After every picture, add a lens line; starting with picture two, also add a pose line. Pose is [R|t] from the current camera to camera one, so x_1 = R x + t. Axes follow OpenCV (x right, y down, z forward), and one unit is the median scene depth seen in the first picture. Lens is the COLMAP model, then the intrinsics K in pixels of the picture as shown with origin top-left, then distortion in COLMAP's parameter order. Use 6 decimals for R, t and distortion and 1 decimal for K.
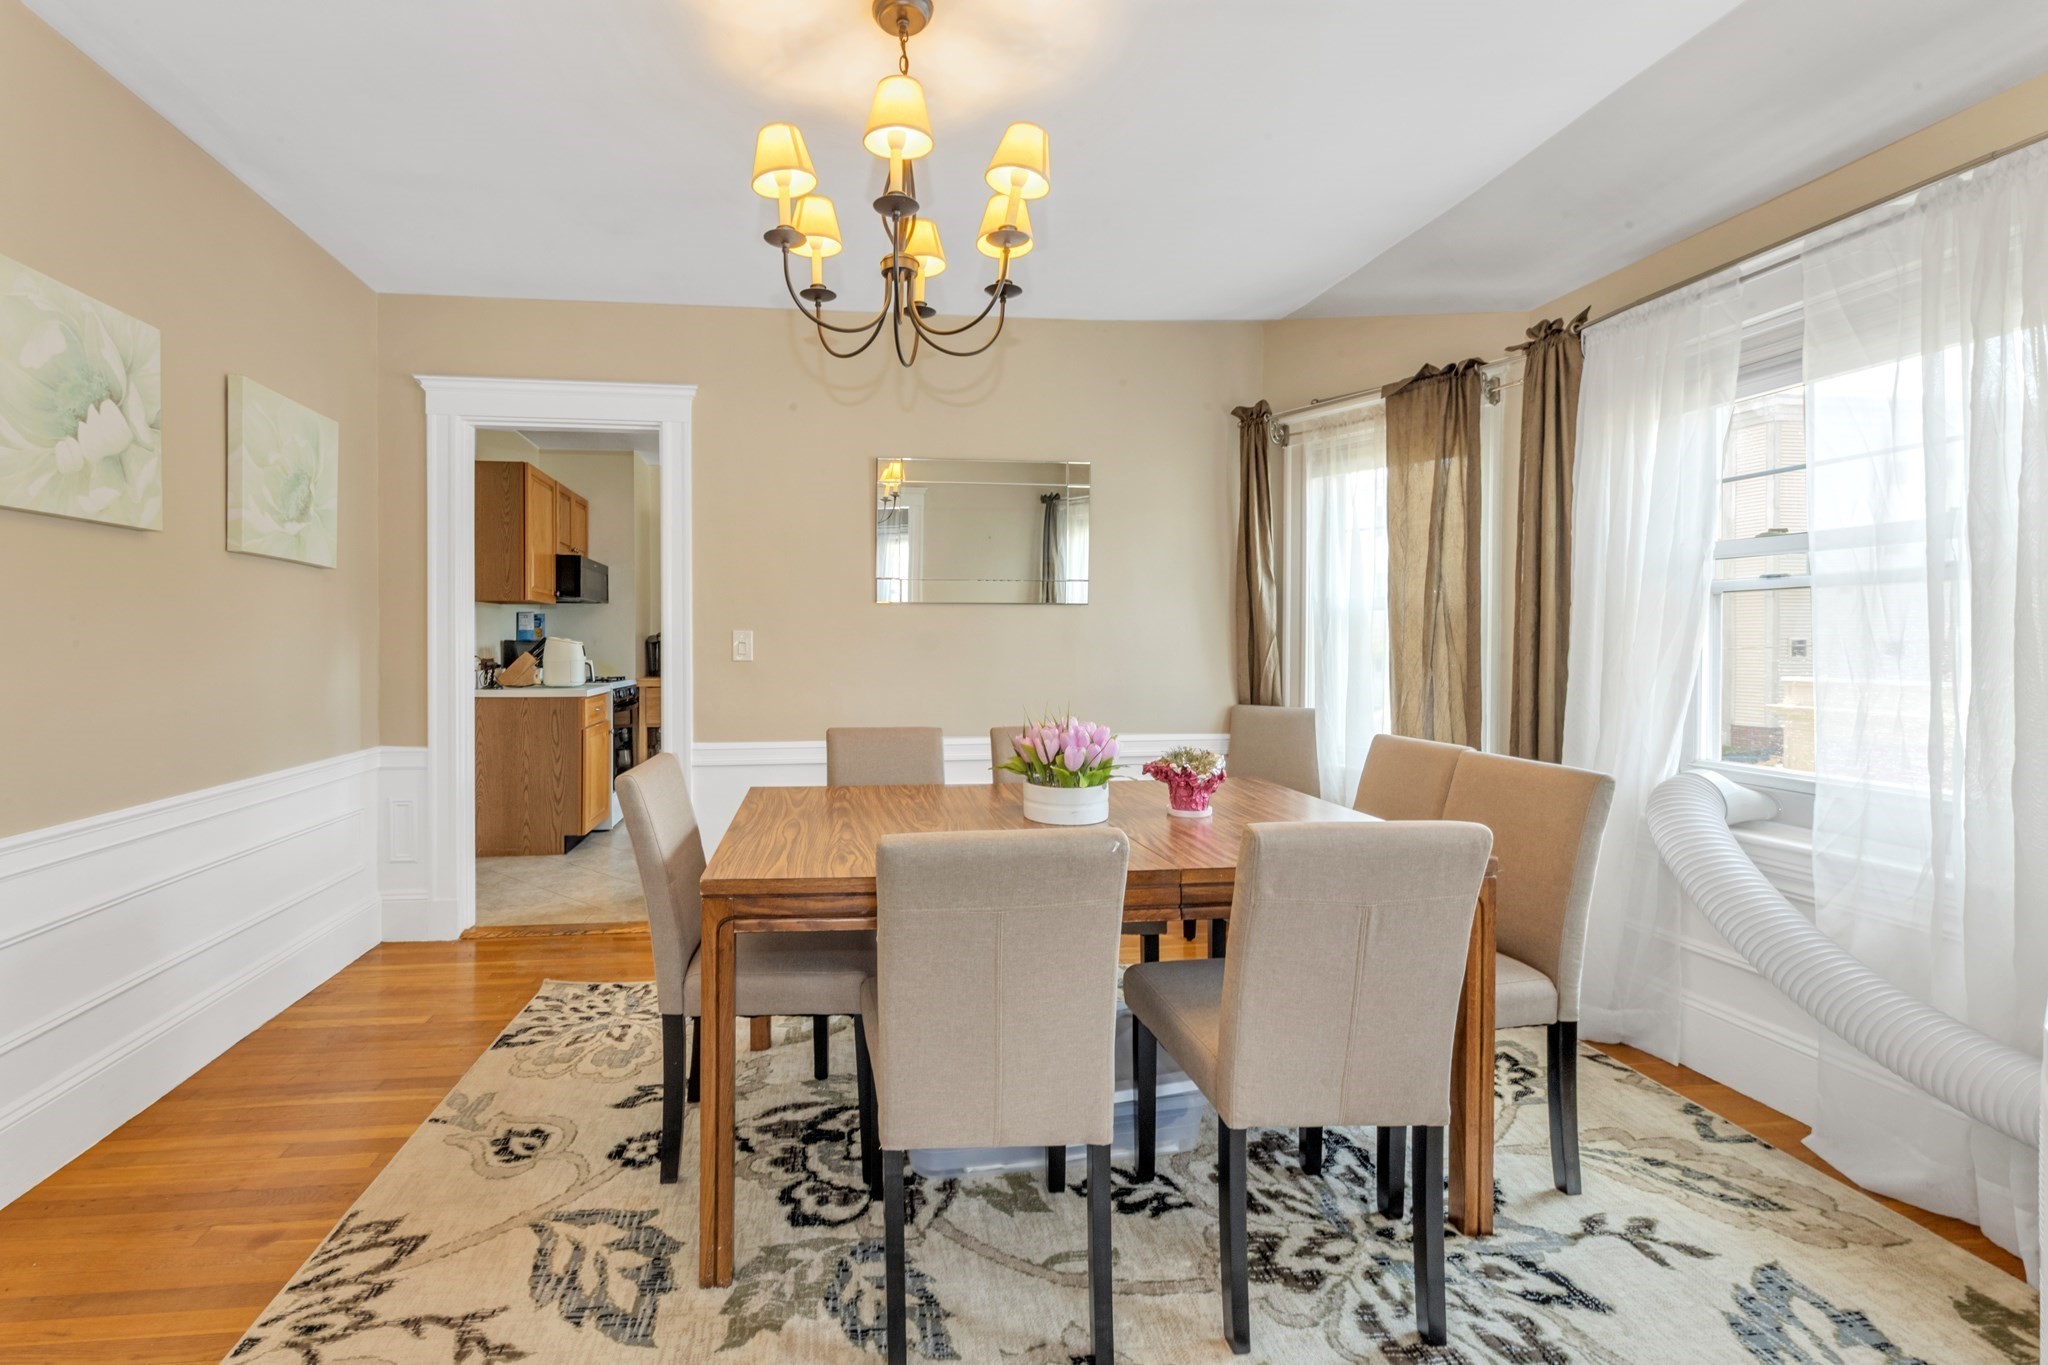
lens RADIAL K [[1428.4, 0, 1029.0], [0, 1428.4, 665.9], [0, 0, 1]] dist [-0.000738, -0.005436]
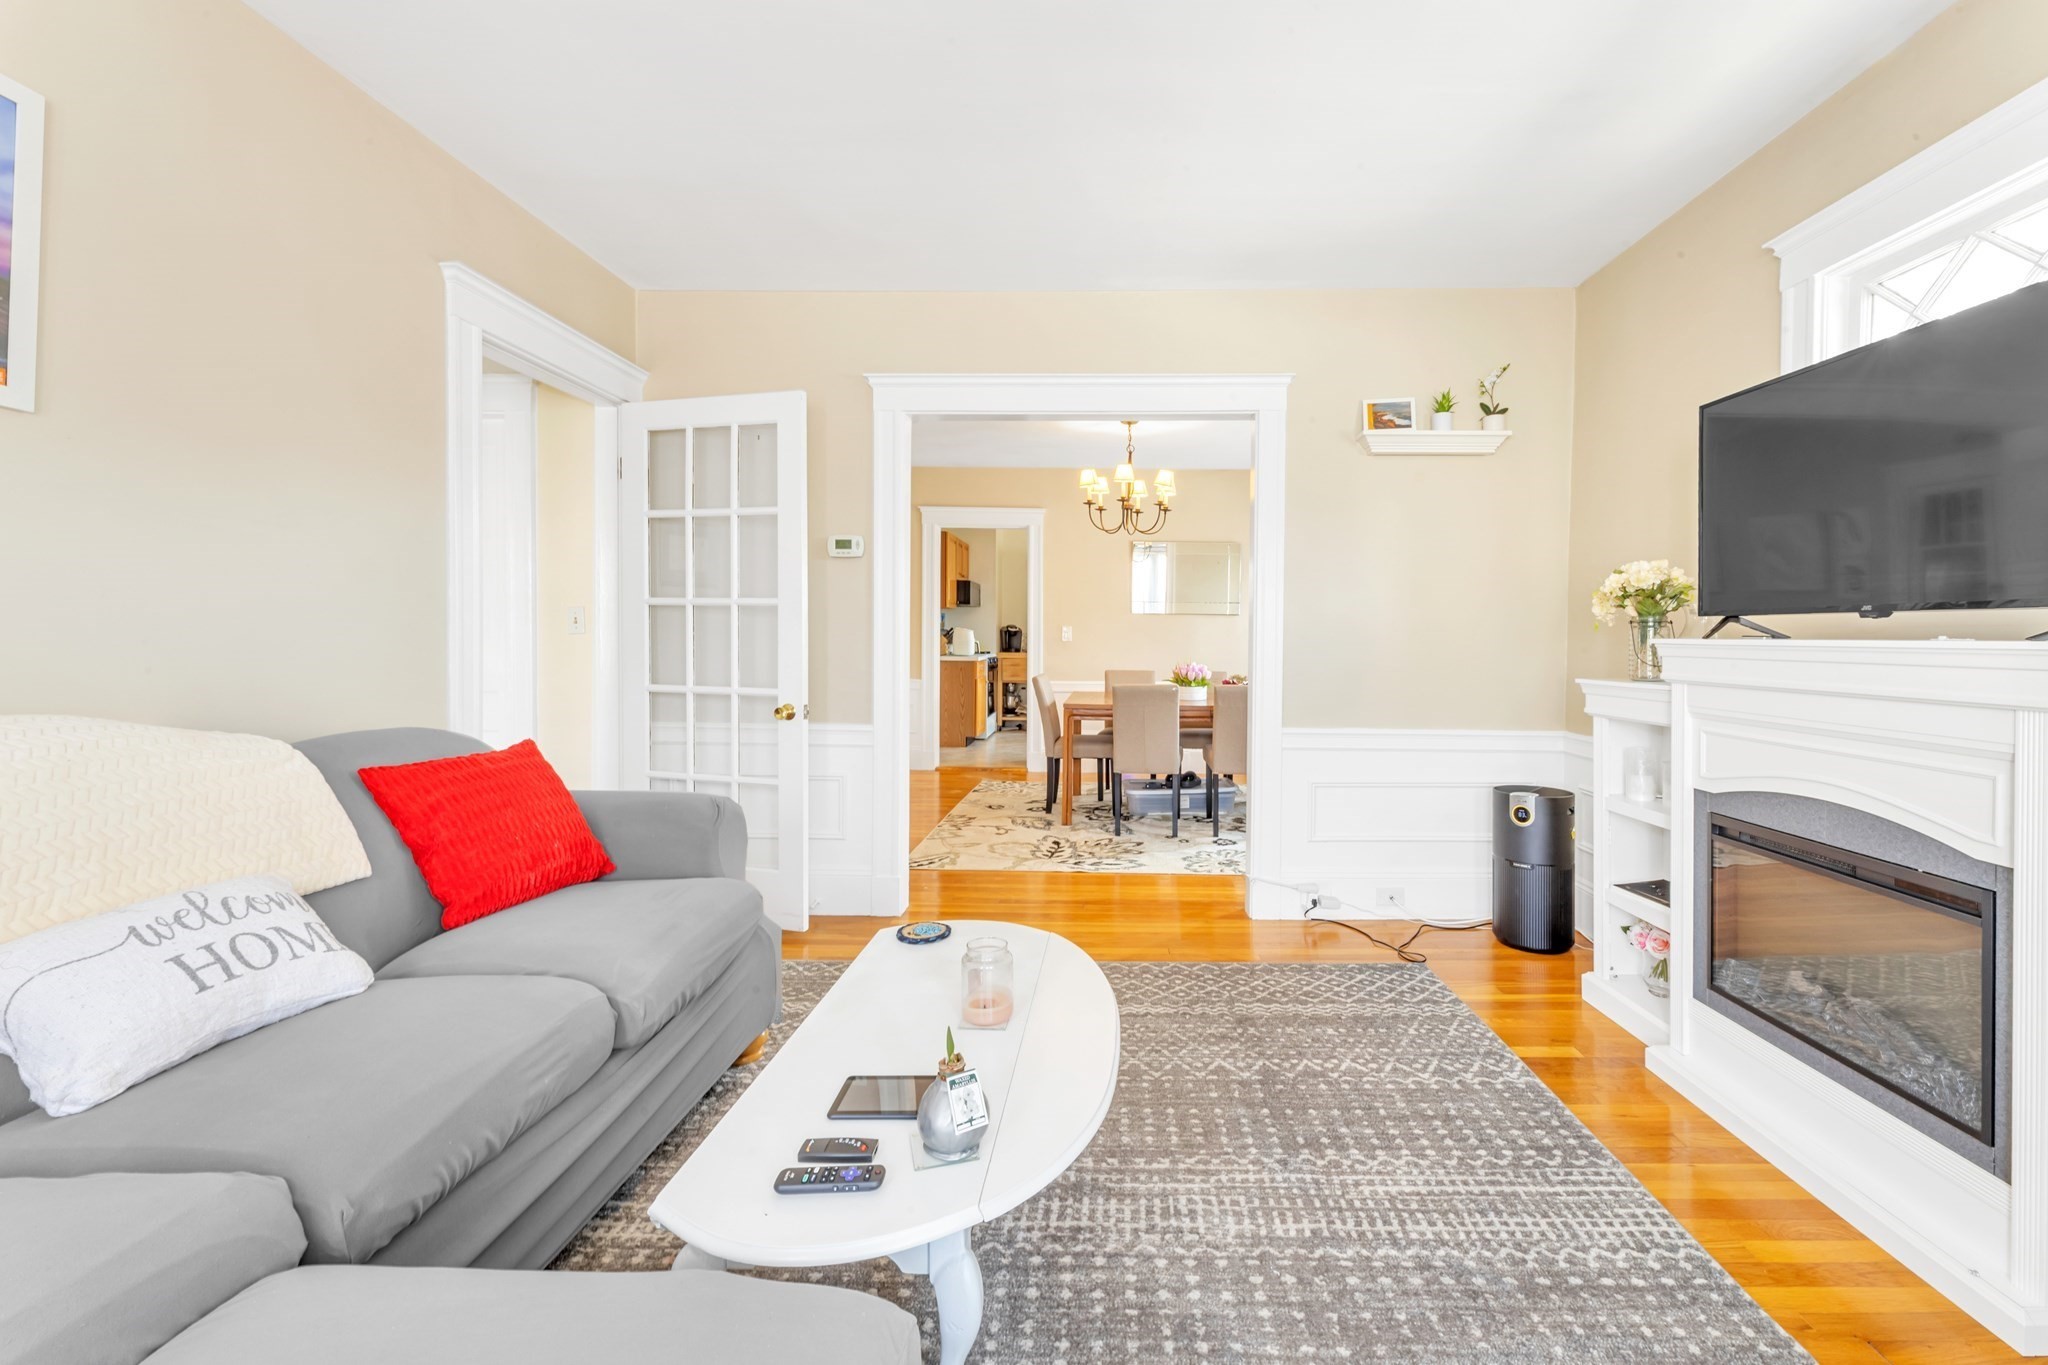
lens RADIAL K [[1428.4, 0, 1029.1], [0, 1428.4, 672.0], [0, 0, 1]] dist [-0.000738, -0.005436]
pose [[0.978521, 0.009674, -0.205919, 0.130033], [-0.006508, 0.999850, 0.016048, 0.006370], [0.206043, -0.014363, 0.978438, -0.782896]]
